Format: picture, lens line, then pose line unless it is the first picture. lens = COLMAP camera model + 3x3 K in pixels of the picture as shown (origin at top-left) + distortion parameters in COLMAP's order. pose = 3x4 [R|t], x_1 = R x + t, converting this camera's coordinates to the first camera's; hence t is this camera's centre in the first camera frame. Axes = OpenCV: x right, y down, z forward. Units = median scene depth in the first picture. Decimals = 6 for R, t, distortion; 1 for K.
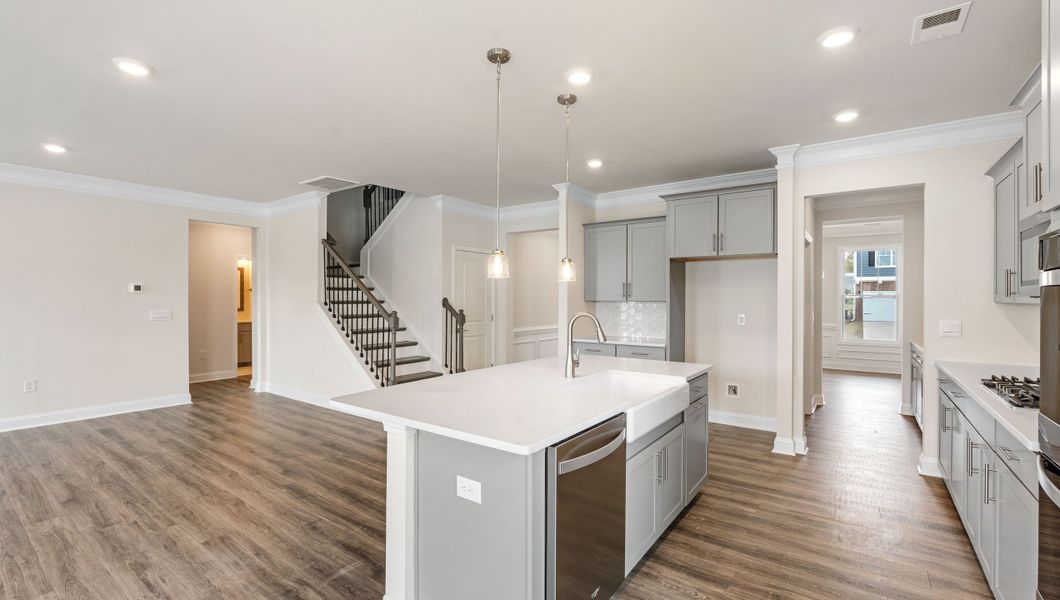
lens RADIAL K [[462.5, 0, 537.6], [0, 462.5, 297.3], [0, 0, 1]] dist [-0.005639, 0.000588]
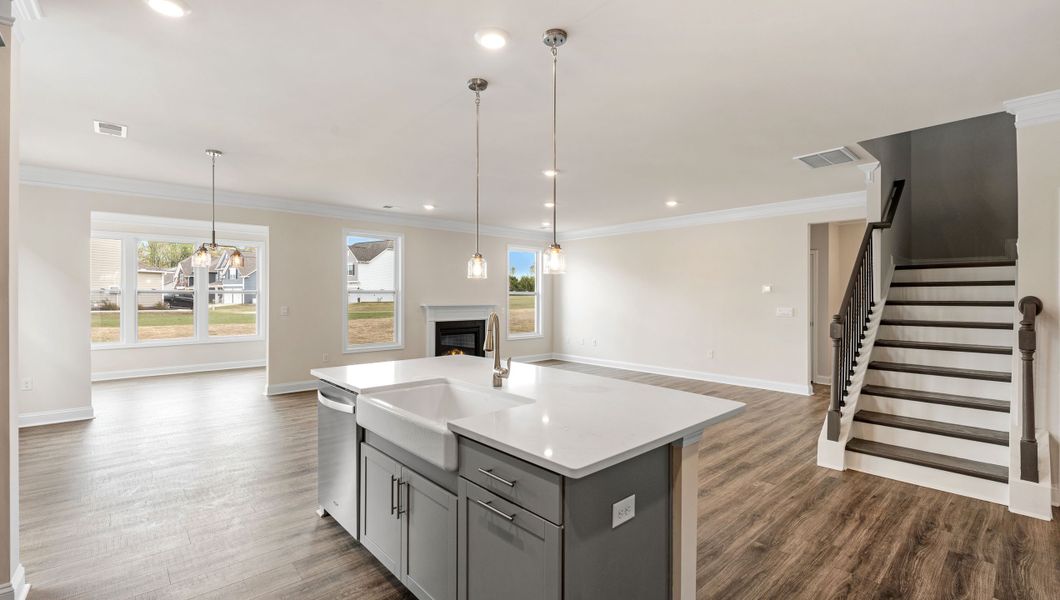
lens RADIAL K [[466.7, 0, 528.0], [0, 466.7, 296.5], [0, 0, 1]] dist [-0.007773, 0.000051]
pose [[-0.203220, -0.001421, -0.979132, 0.665721], [-0.002243, 0.999997, -0.000986, 0.002789], [0.979131, 0.001996, -0.203222, 0.890227]]
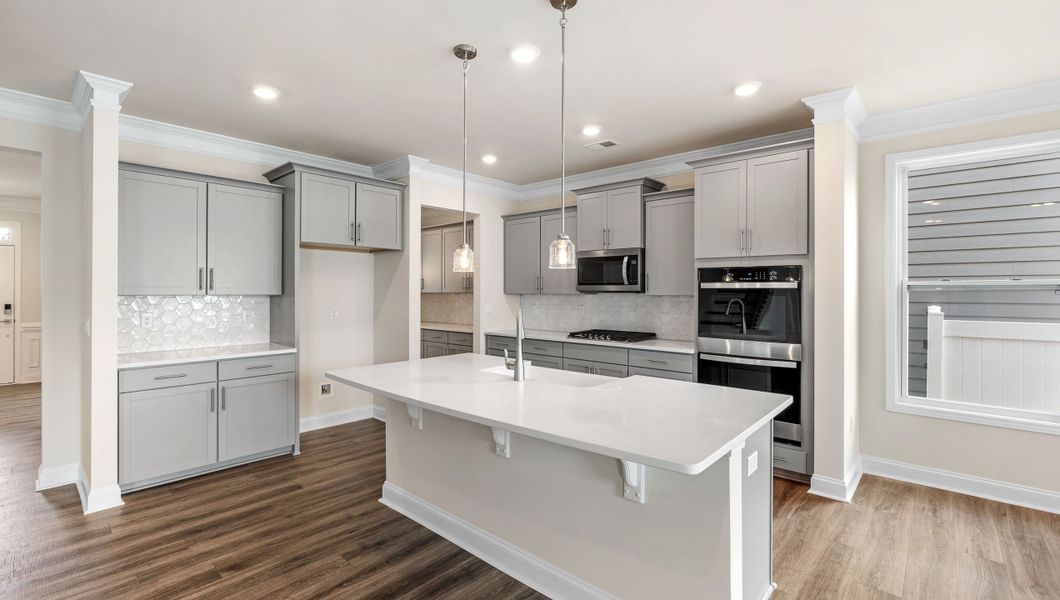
lens RADIAL K [[462.5, 0, 532.2], [0, 462.5, 293.0], [0, 0, 1]] dist [-0.005639, 0.000588]
pose [[0.093127, -0.005894, 0.995637, -0.599139], [-0.003831, 0.999973, 0.006278, -0.001881], [-0.995647, -0.004399, 0.093102, 0.641703]]
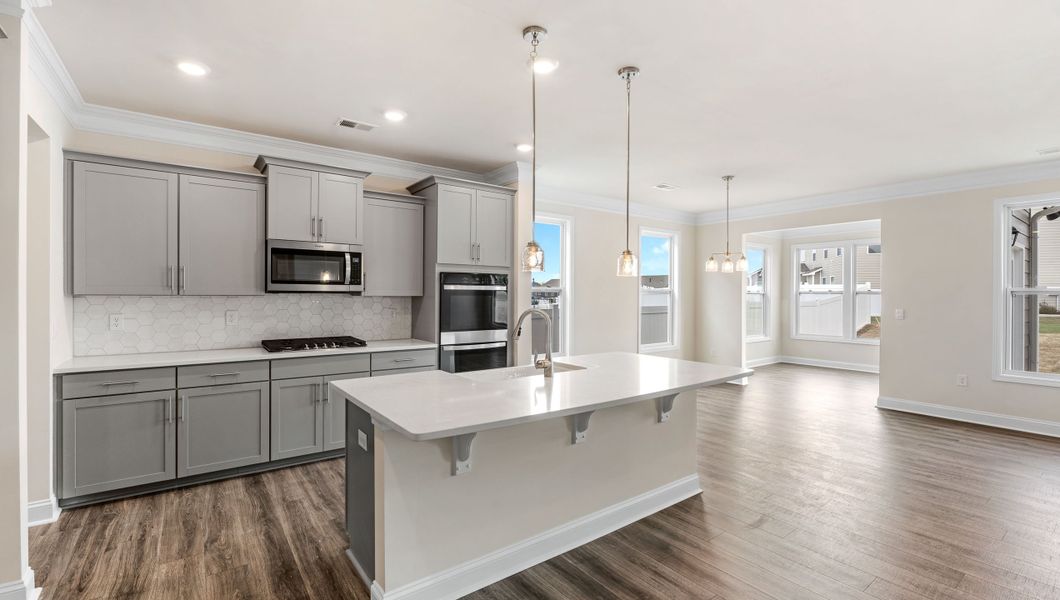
lens RADIAL K [[462.5, 0, 531.4], [0, 462.5, 297.7], [0, 0, 1]] dist [-0.005639, 0.000588]
pose [[-0.954882, -0.009459, 0.296836, -0.131066], [-0.007801, 0.999947, 0.006771, 0.003379], [-0.296884, 0.004150, -0.954905, 1.389997]]
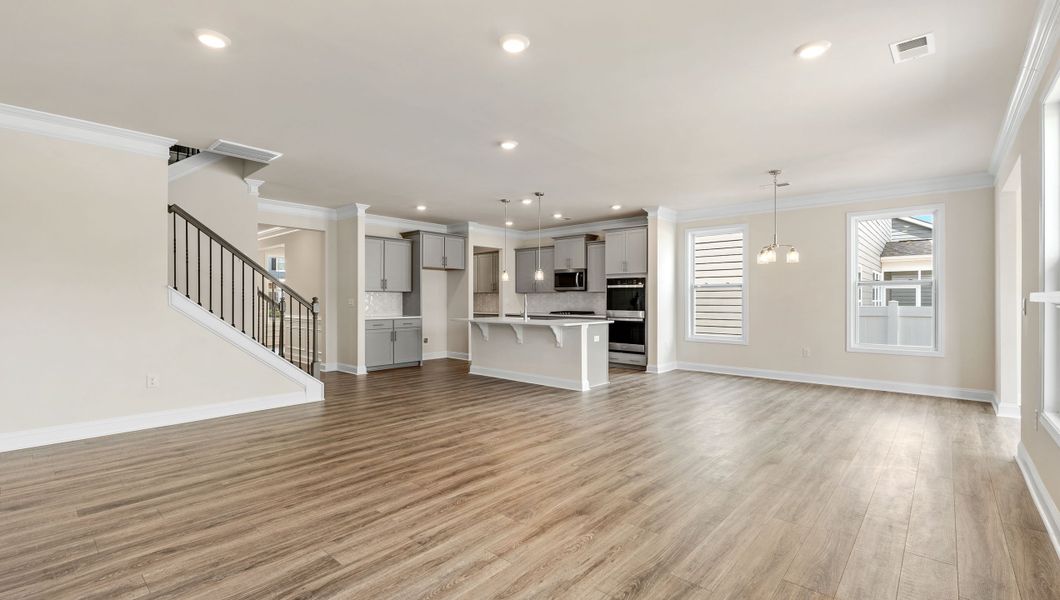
lens RADIAL K [[462.5, 0, 535.6], [0, 462.5, 300.5], [0, 0, 1]] dist [-0.005639, 0.000588]
pose [[0.089444, -0.005520, 0.995977, -1.754424], [-0.002314, 0.999981, 0.005750, 0.039641], [-0.995989, -0.002819, 0.089429, 0.518441]]
